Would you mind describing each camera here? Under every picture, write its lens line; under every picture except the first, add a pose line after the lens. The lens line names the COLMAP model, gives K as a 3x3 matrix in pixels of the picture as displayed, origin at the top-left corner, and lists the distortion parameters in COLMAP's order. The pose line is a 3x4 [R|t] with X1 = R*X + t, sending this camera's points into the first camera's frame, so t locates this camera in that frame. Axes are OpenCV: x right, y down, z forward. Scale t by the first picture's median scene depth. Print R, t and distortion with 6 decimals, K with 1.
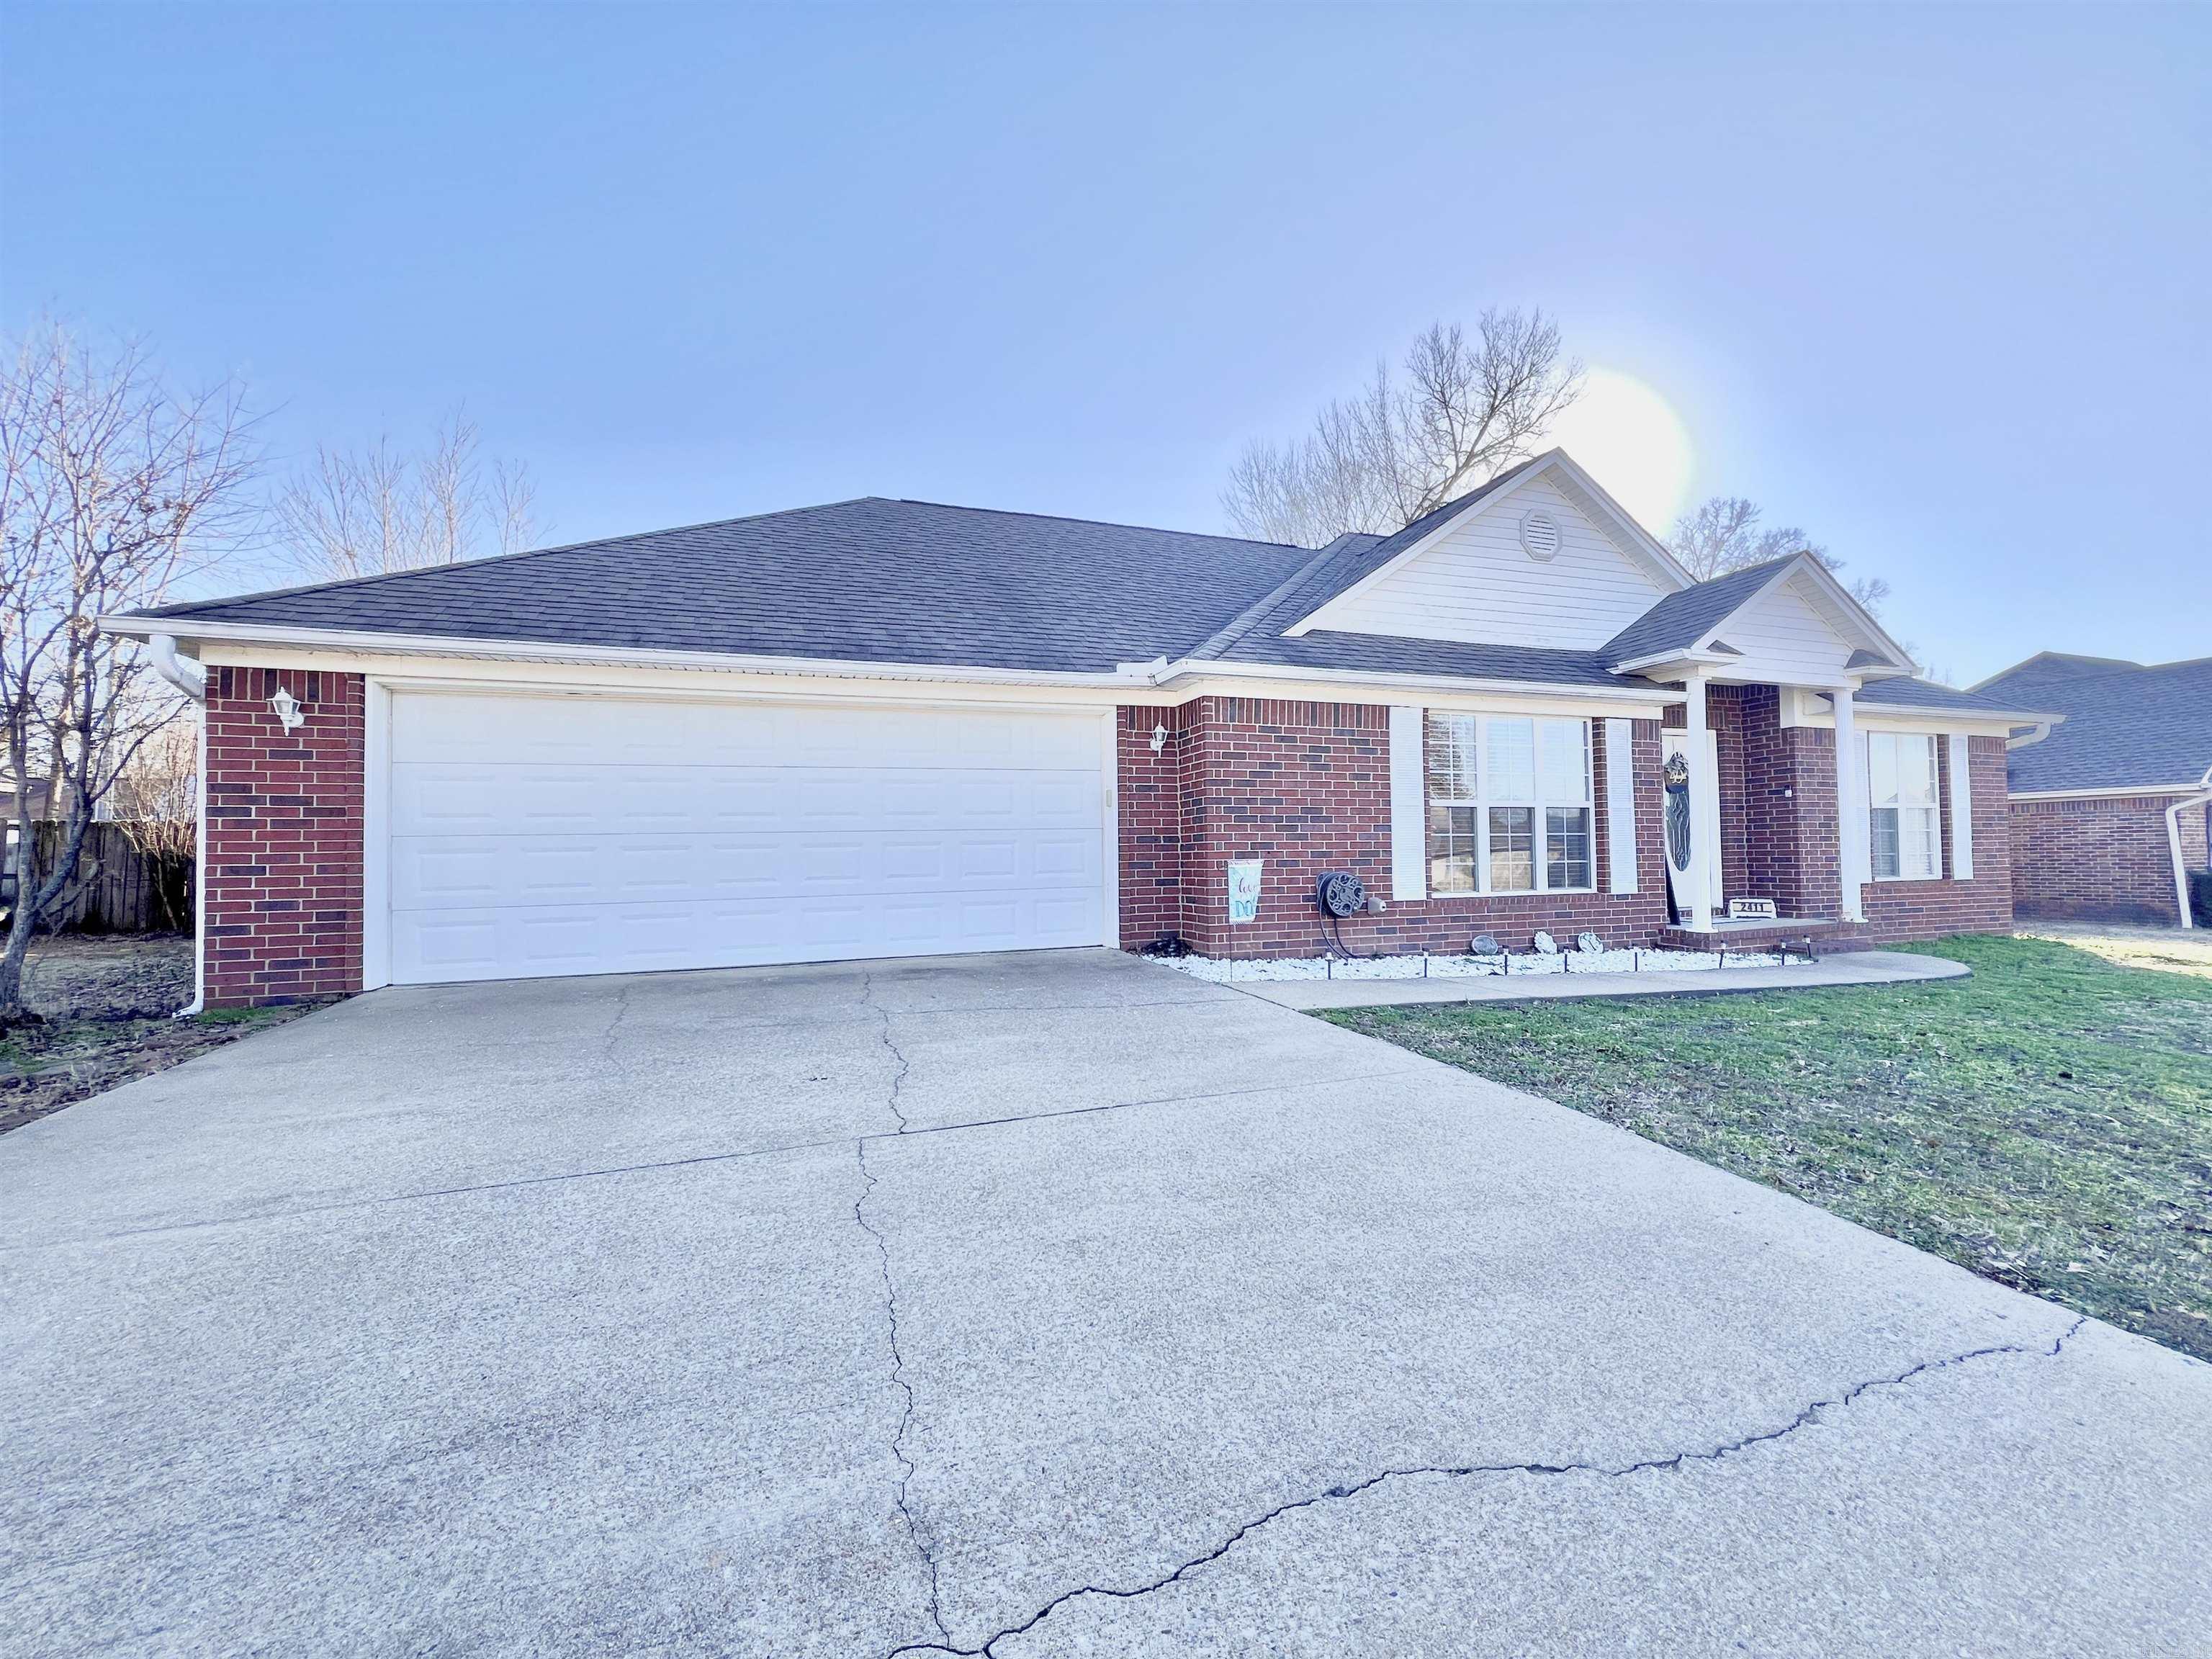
lens RADIAL K [[886.2, 0, 1105.0], [0, 886.2, 832.9], [0, 0, 1]] dist [-0.000278, -0.000054]
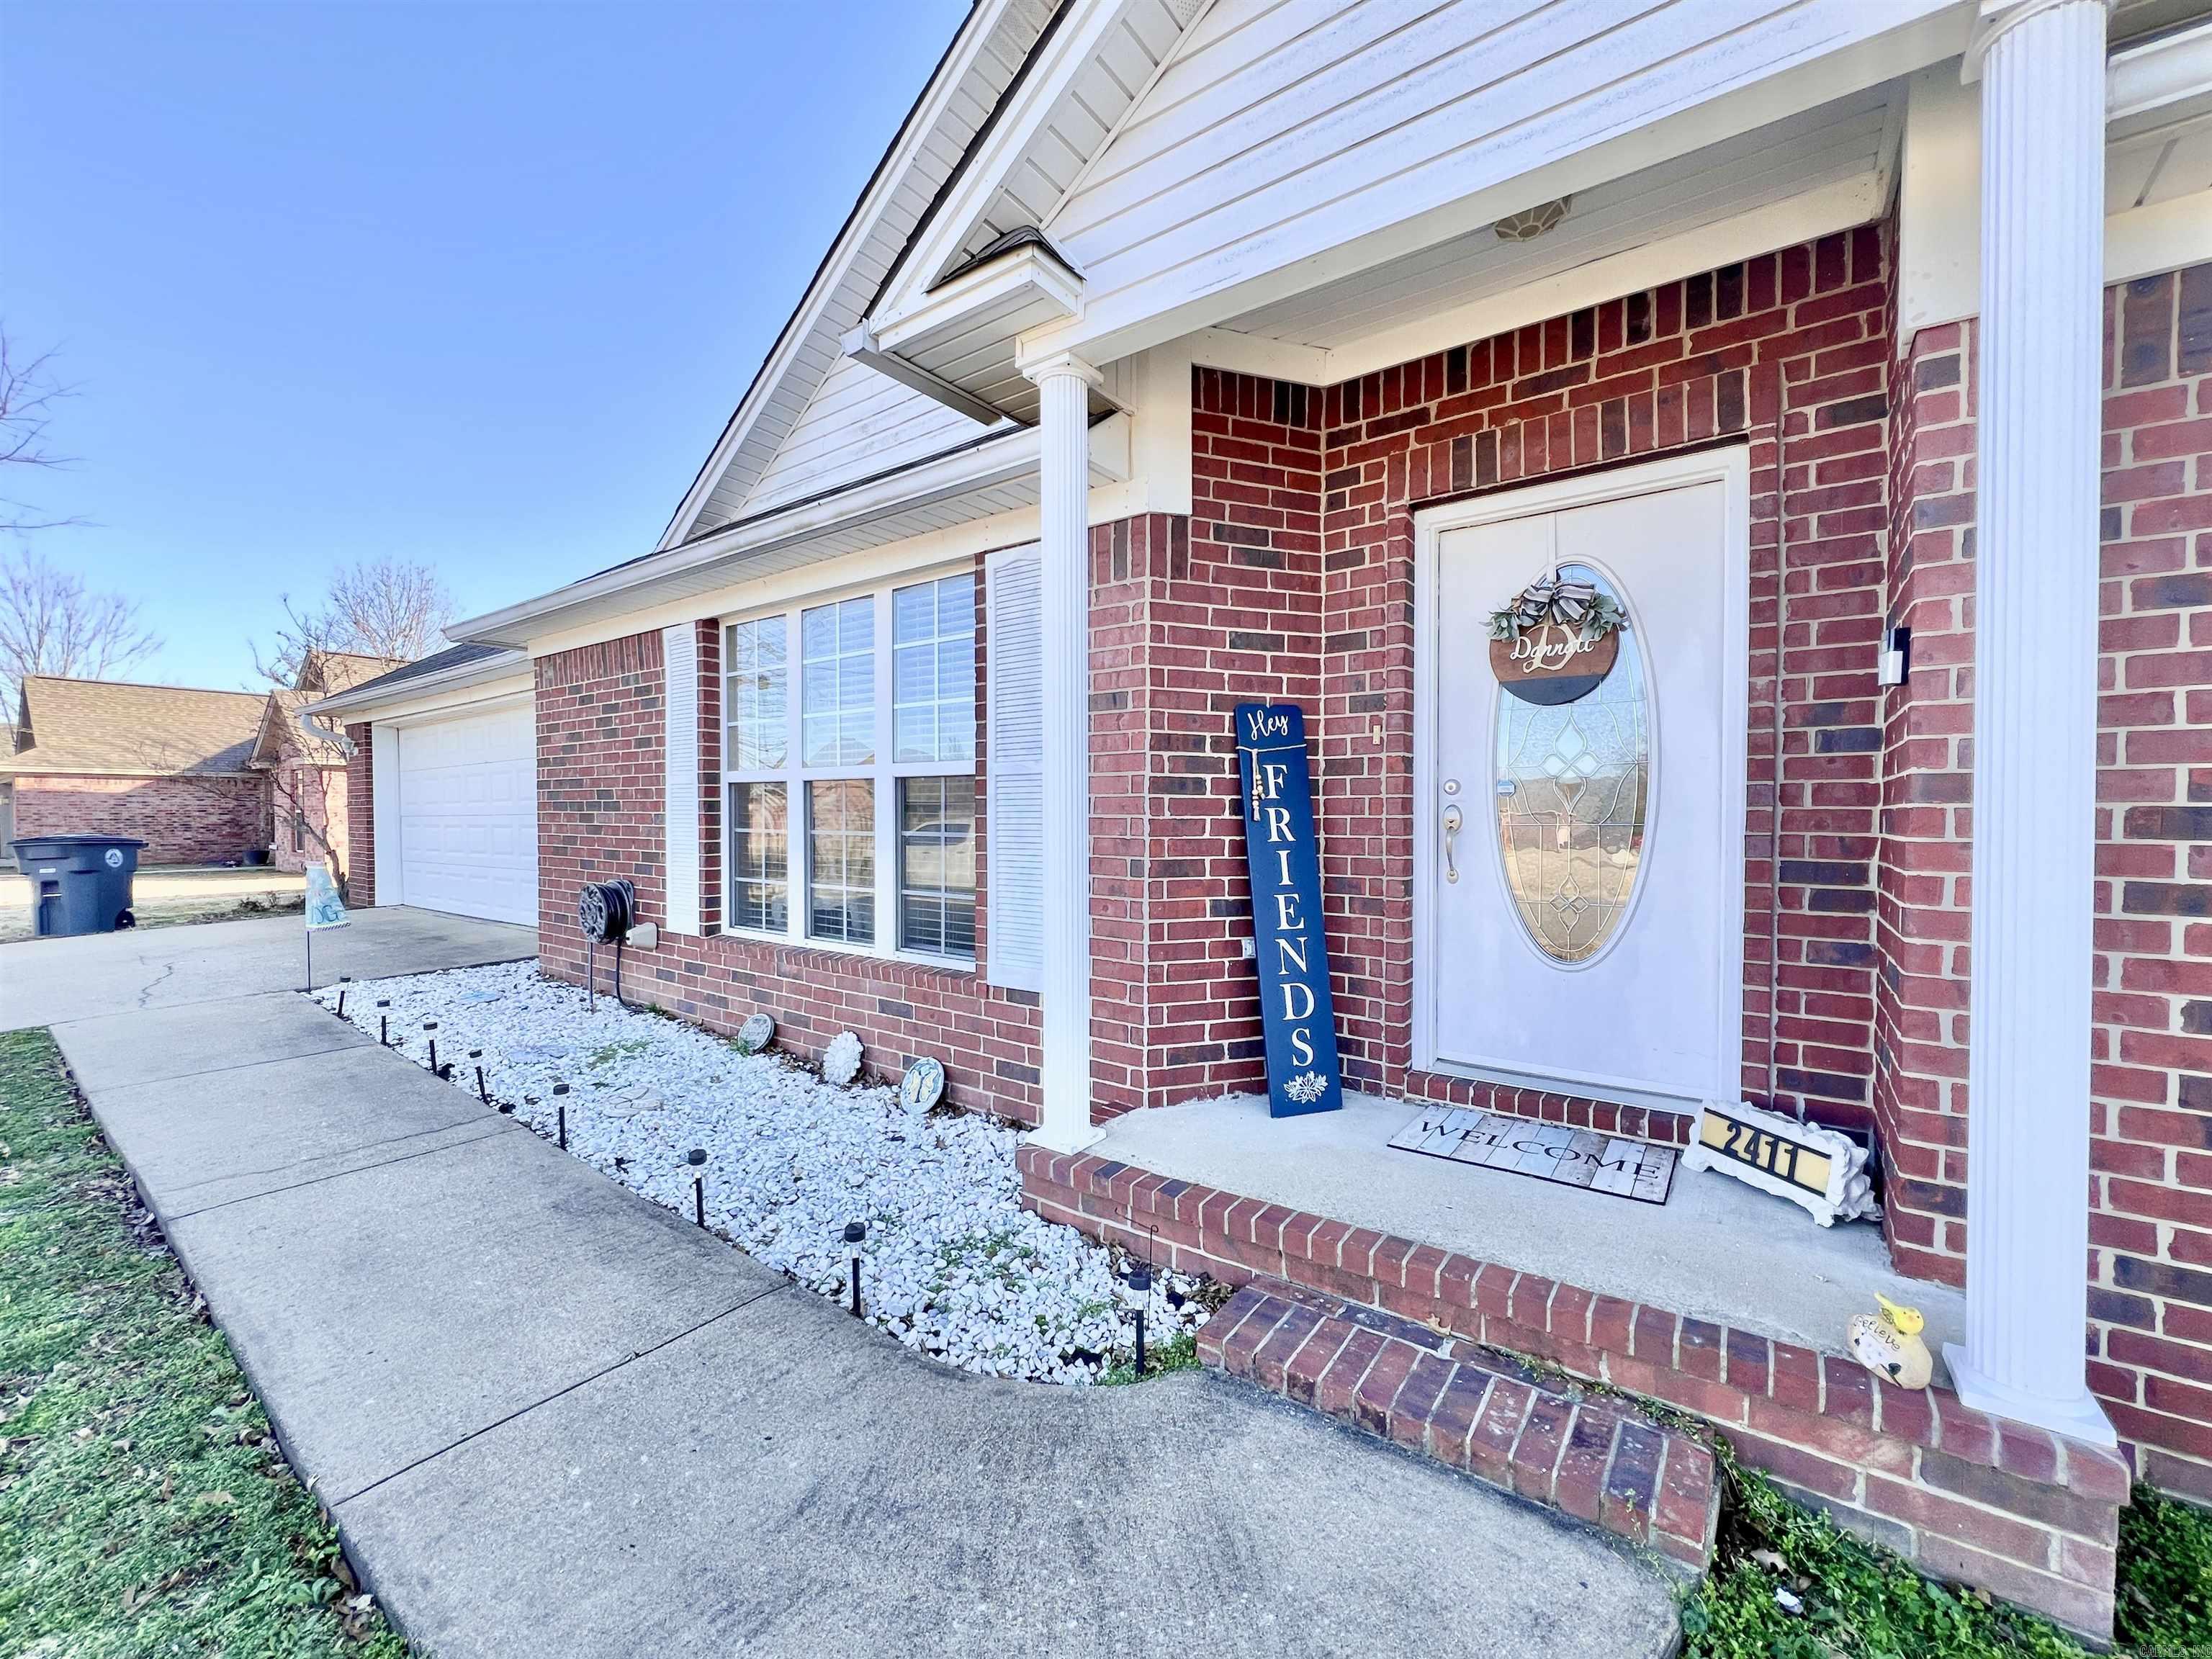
lens RADIAL K [[886.2, 0, 1105.0], [0, 886.2, 832.9], [0, 0, 1]] dist [-0.000278, -0.000054]
pose [[0.560698, 0.034907, -0.827285, 1.008801], [0.018242, 0.998348, 0.054488, -0.024248], [0.827820, -0.045643, 0.559134, 0.877118]]
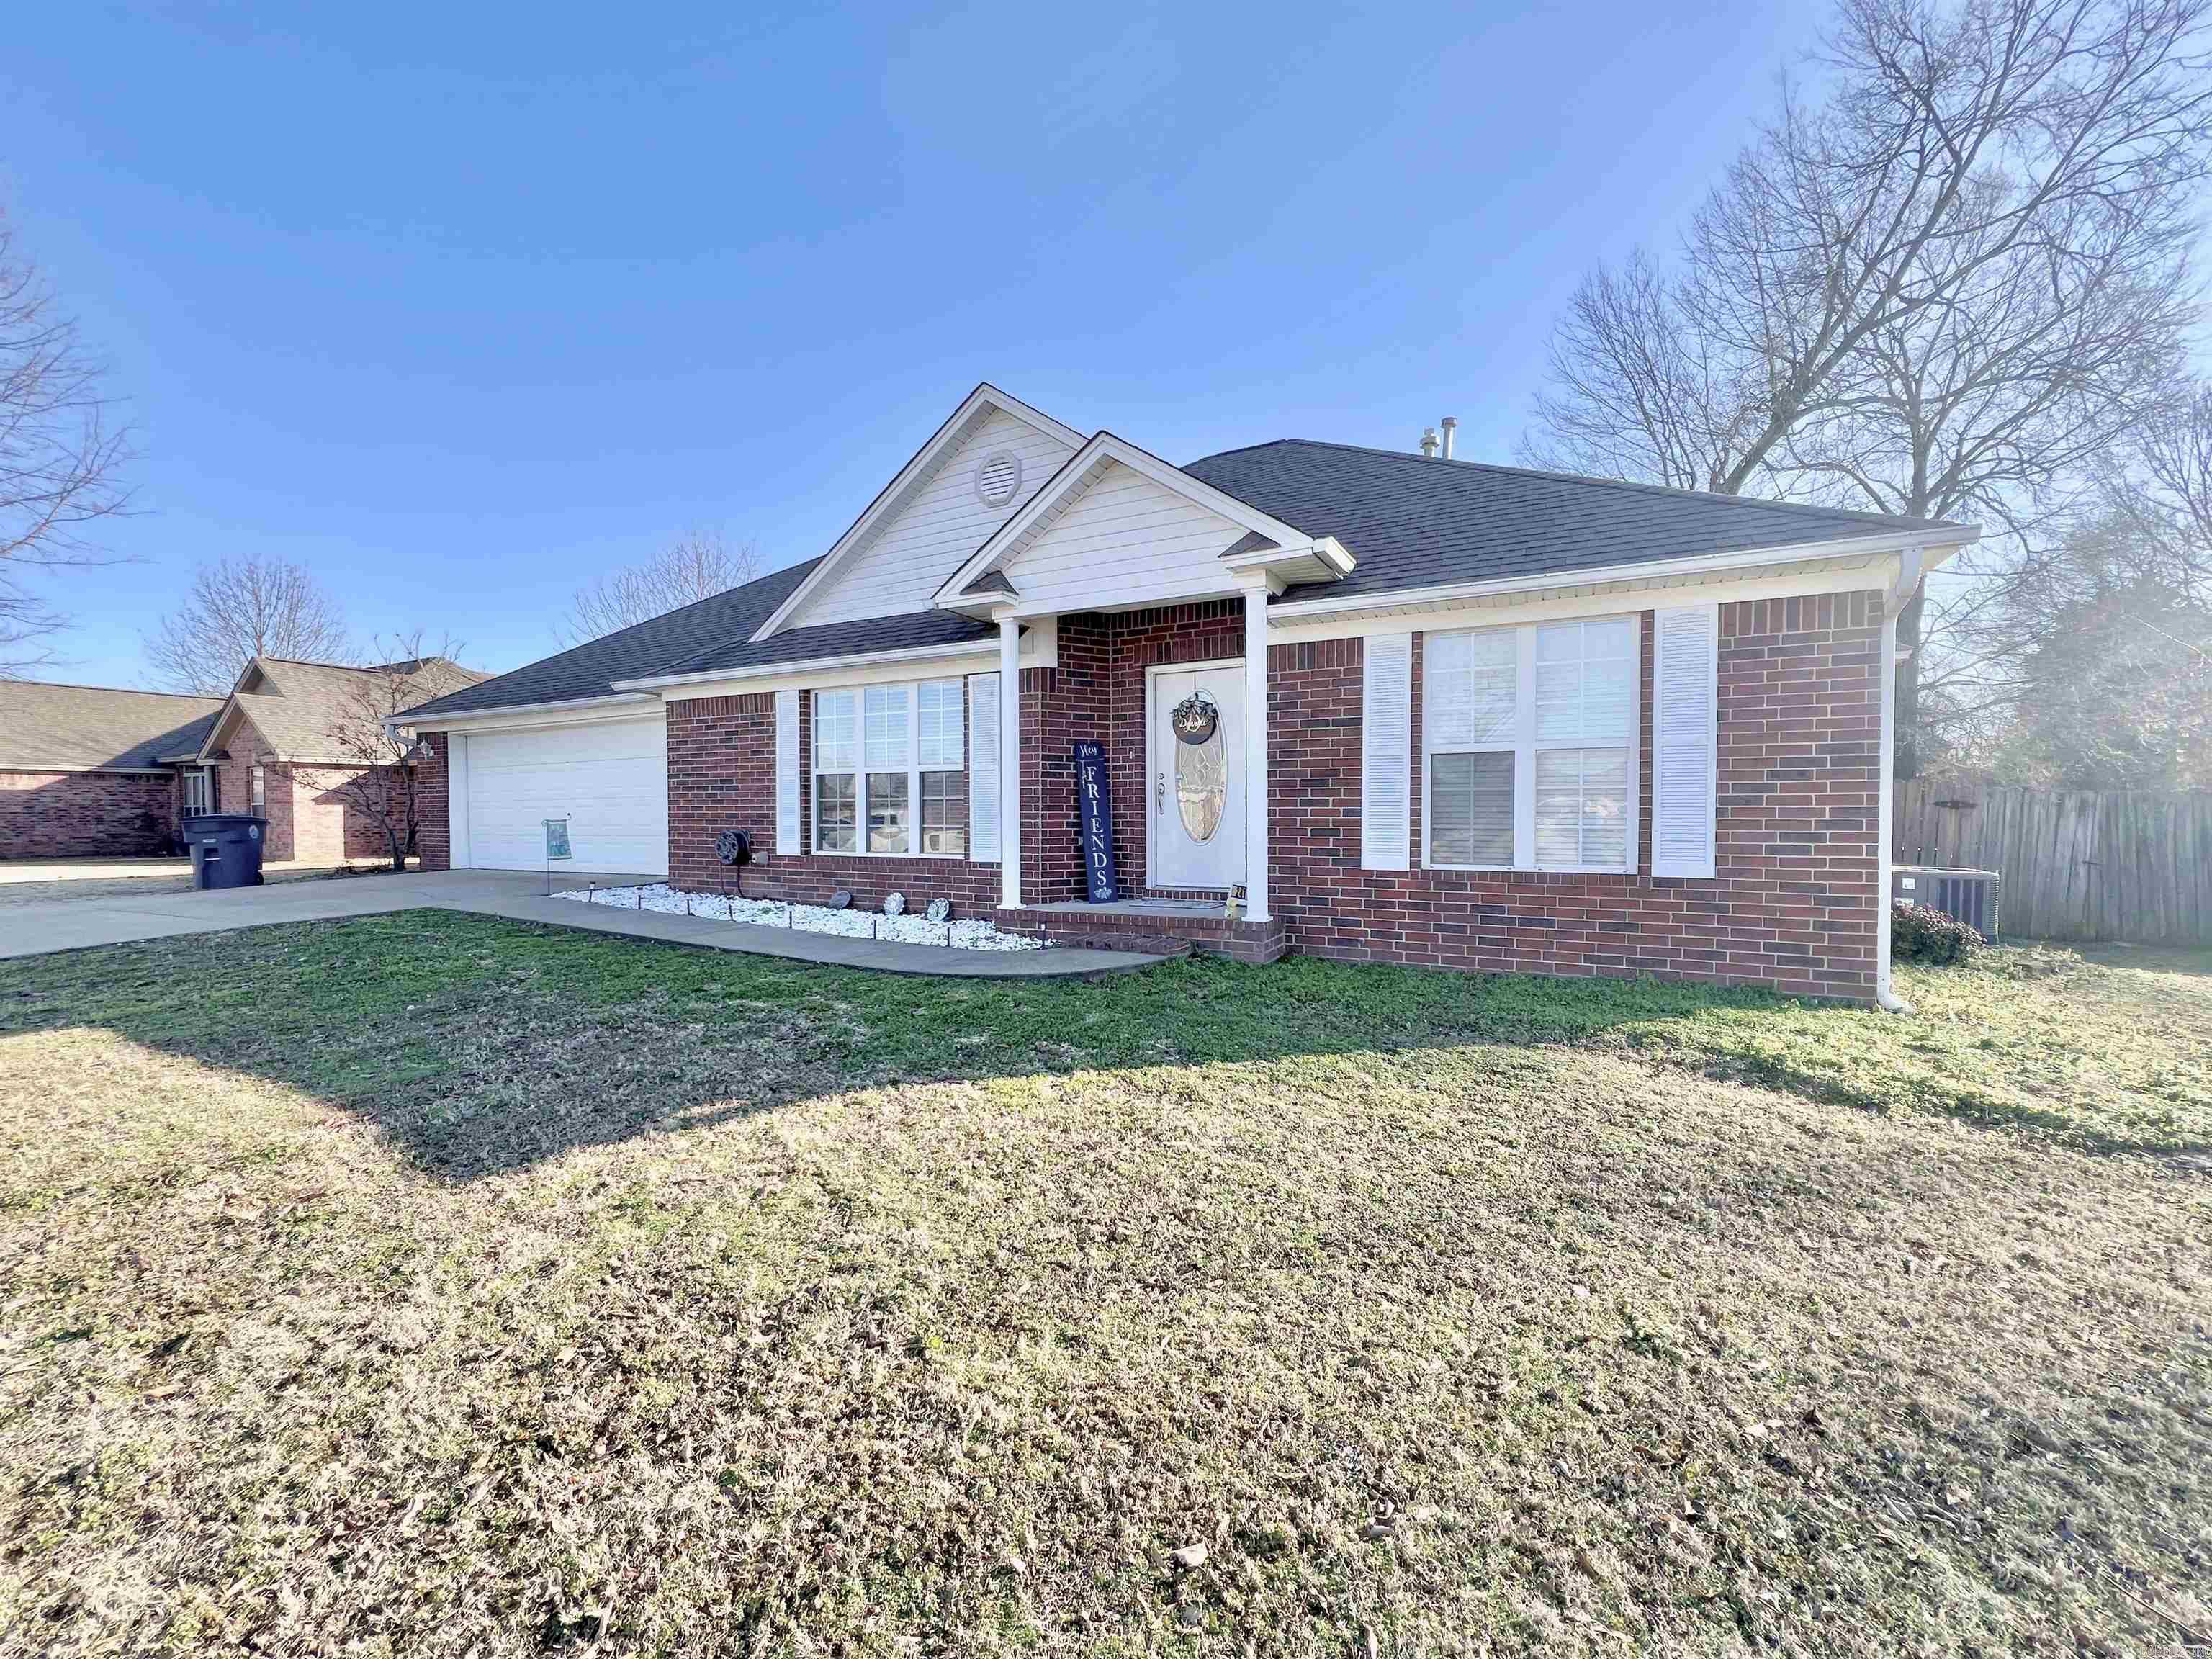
lens RADIAL K [[886.2, 0, 1105.0], [0, 886.2, 832.9], [0, 0, 1]] dist [-0.000278, -0.000054]
pose [[0.677014, 0.030577, -0.735335, 1.465741], [0.016176, 0.998277, 0.056405, -0.013533], [0.735792, -0.050082, 0.675353, 0.499942]]
